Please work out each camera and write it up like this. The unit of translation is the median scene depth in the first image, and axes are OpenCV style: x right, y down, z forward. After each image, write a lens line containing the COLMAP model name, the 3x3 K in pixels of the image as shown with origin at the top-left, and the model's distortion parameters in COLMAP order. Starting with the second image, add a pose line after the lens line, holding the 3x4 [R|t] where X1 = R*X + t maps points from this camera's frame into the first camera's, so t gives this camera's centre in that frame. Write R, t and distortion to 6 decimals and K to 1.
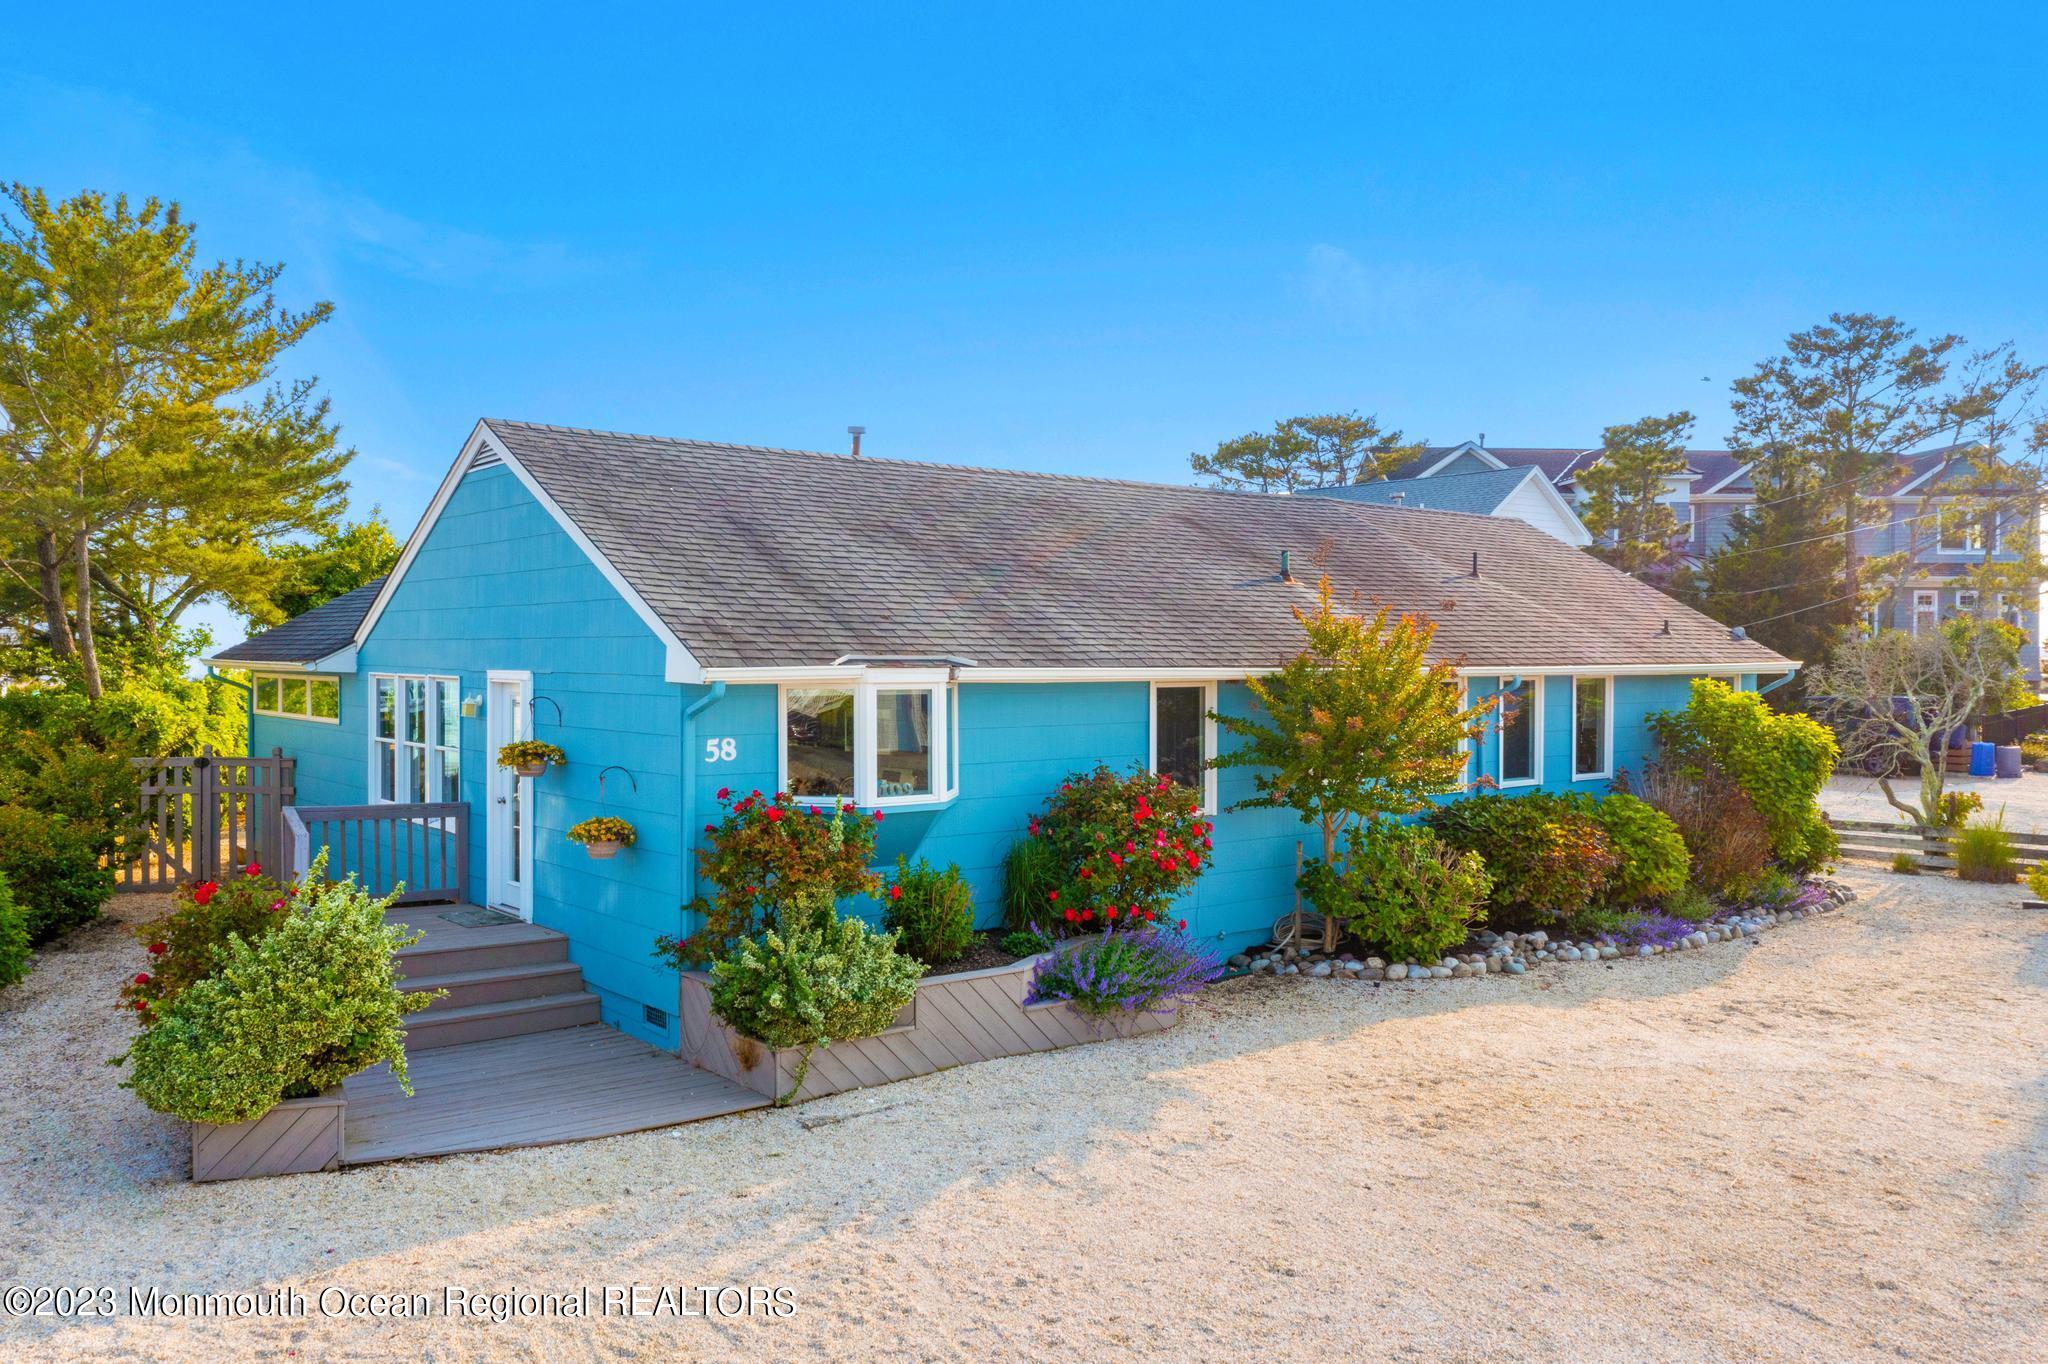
lens RADIAL K [[1607.8, 0, 1008.9], [0, 1607.8, 681.2], [0, 0, 1]] dist [-0.020178, 0.010089]
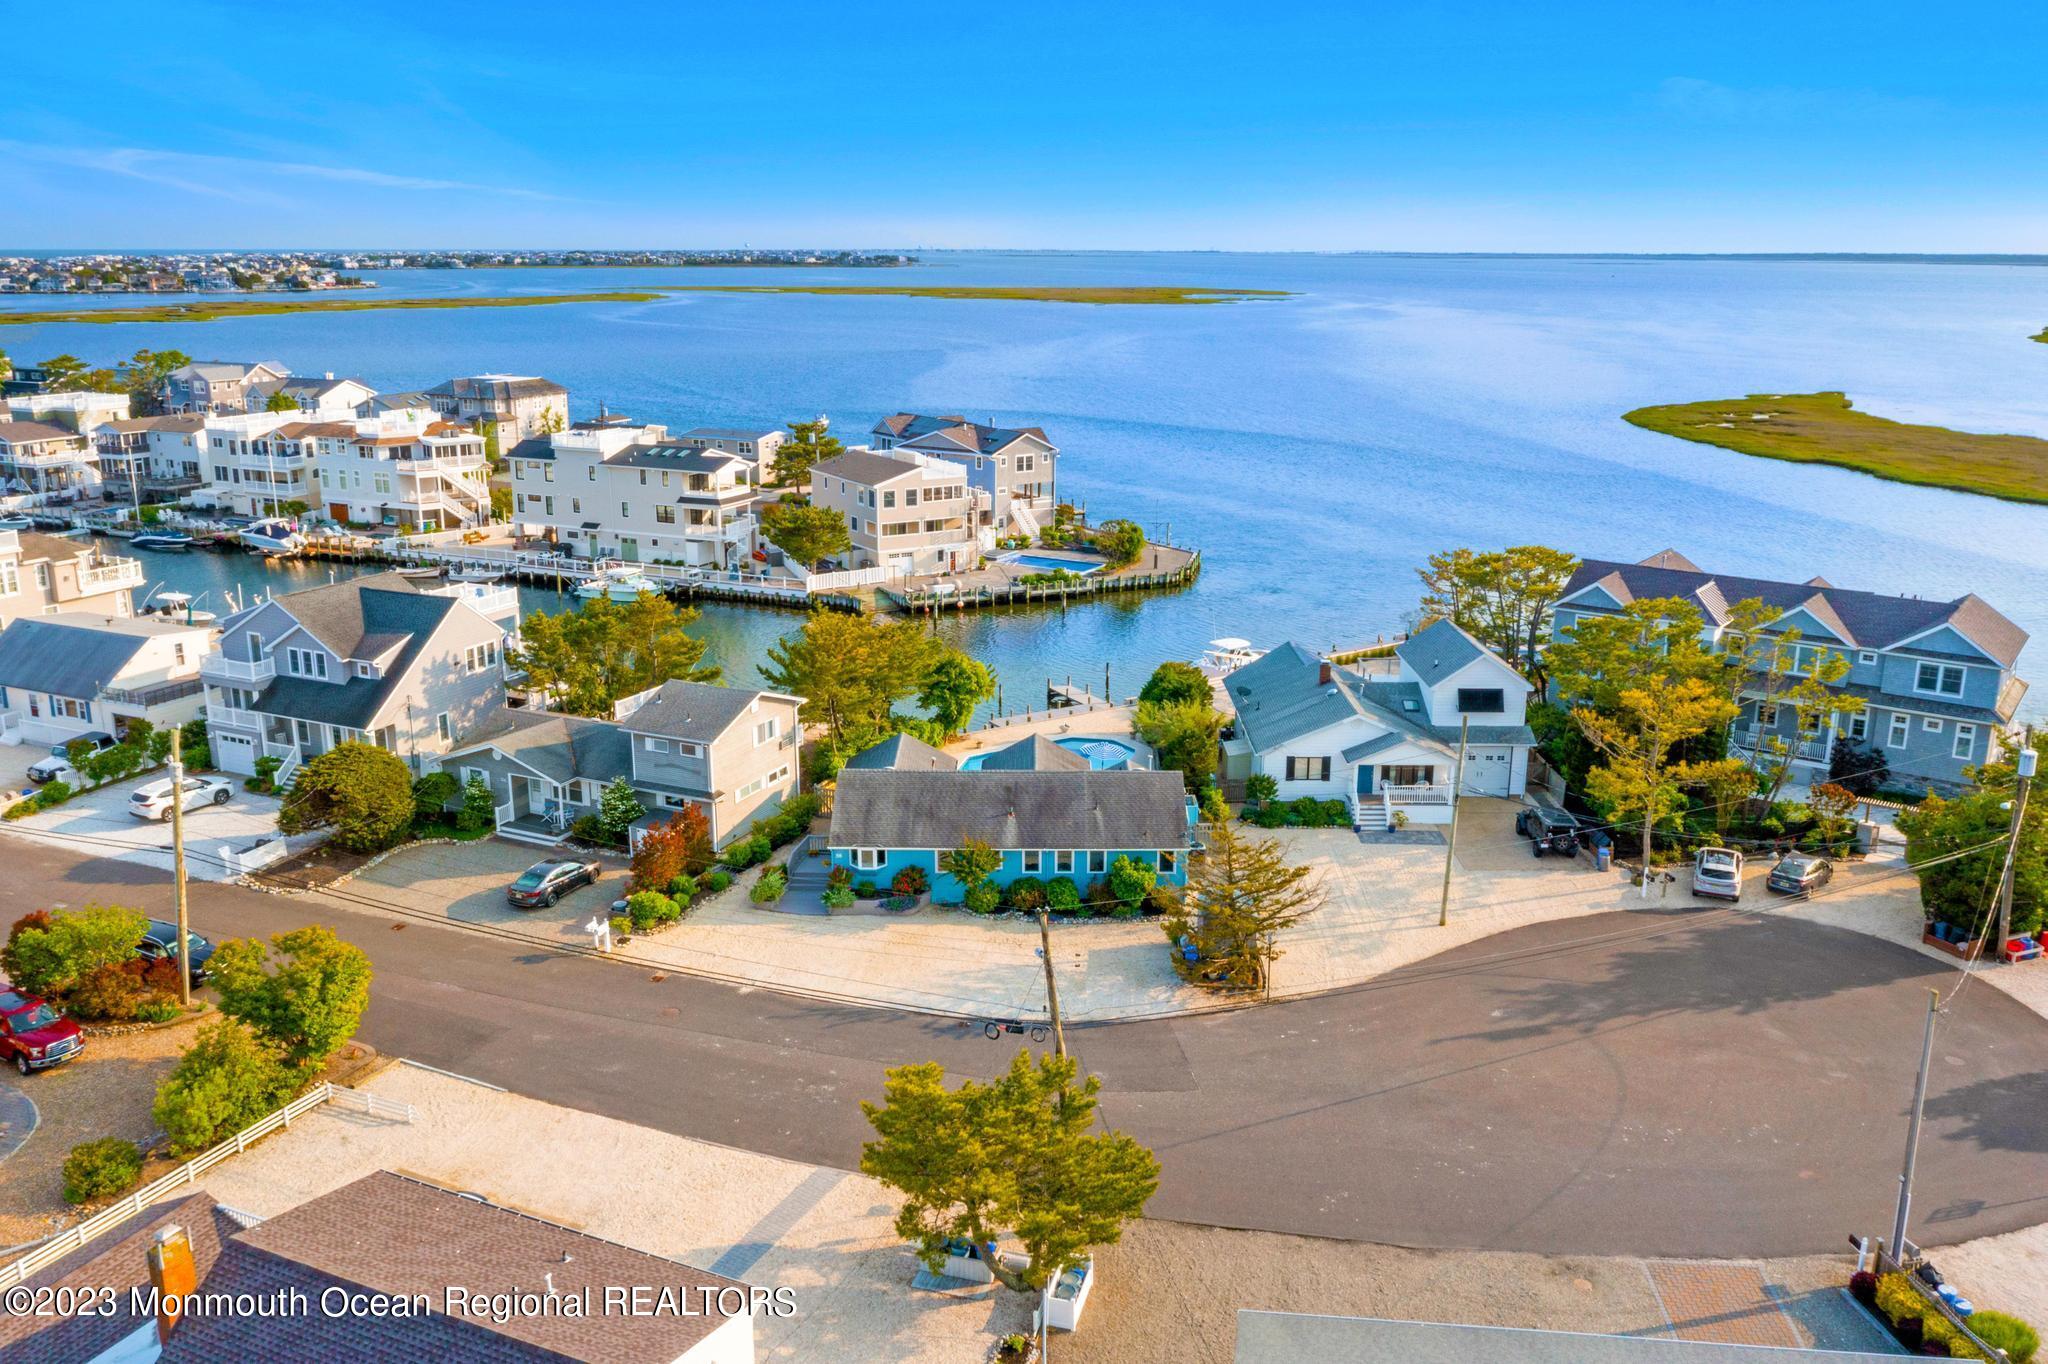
lens RADIAL K [[1616.4, 0, 1010.8], [0, 1616.4, 678.2], [0, 0, 1]] dist [-0.024057, 0.014450]
pose [[0.778973, 0.163076, -0.605482, 3.217921], [-0.012098, 0.969320, 0.245504, -1.739100], [0.626941, -0.183916, 0.757047, -2.541786]]
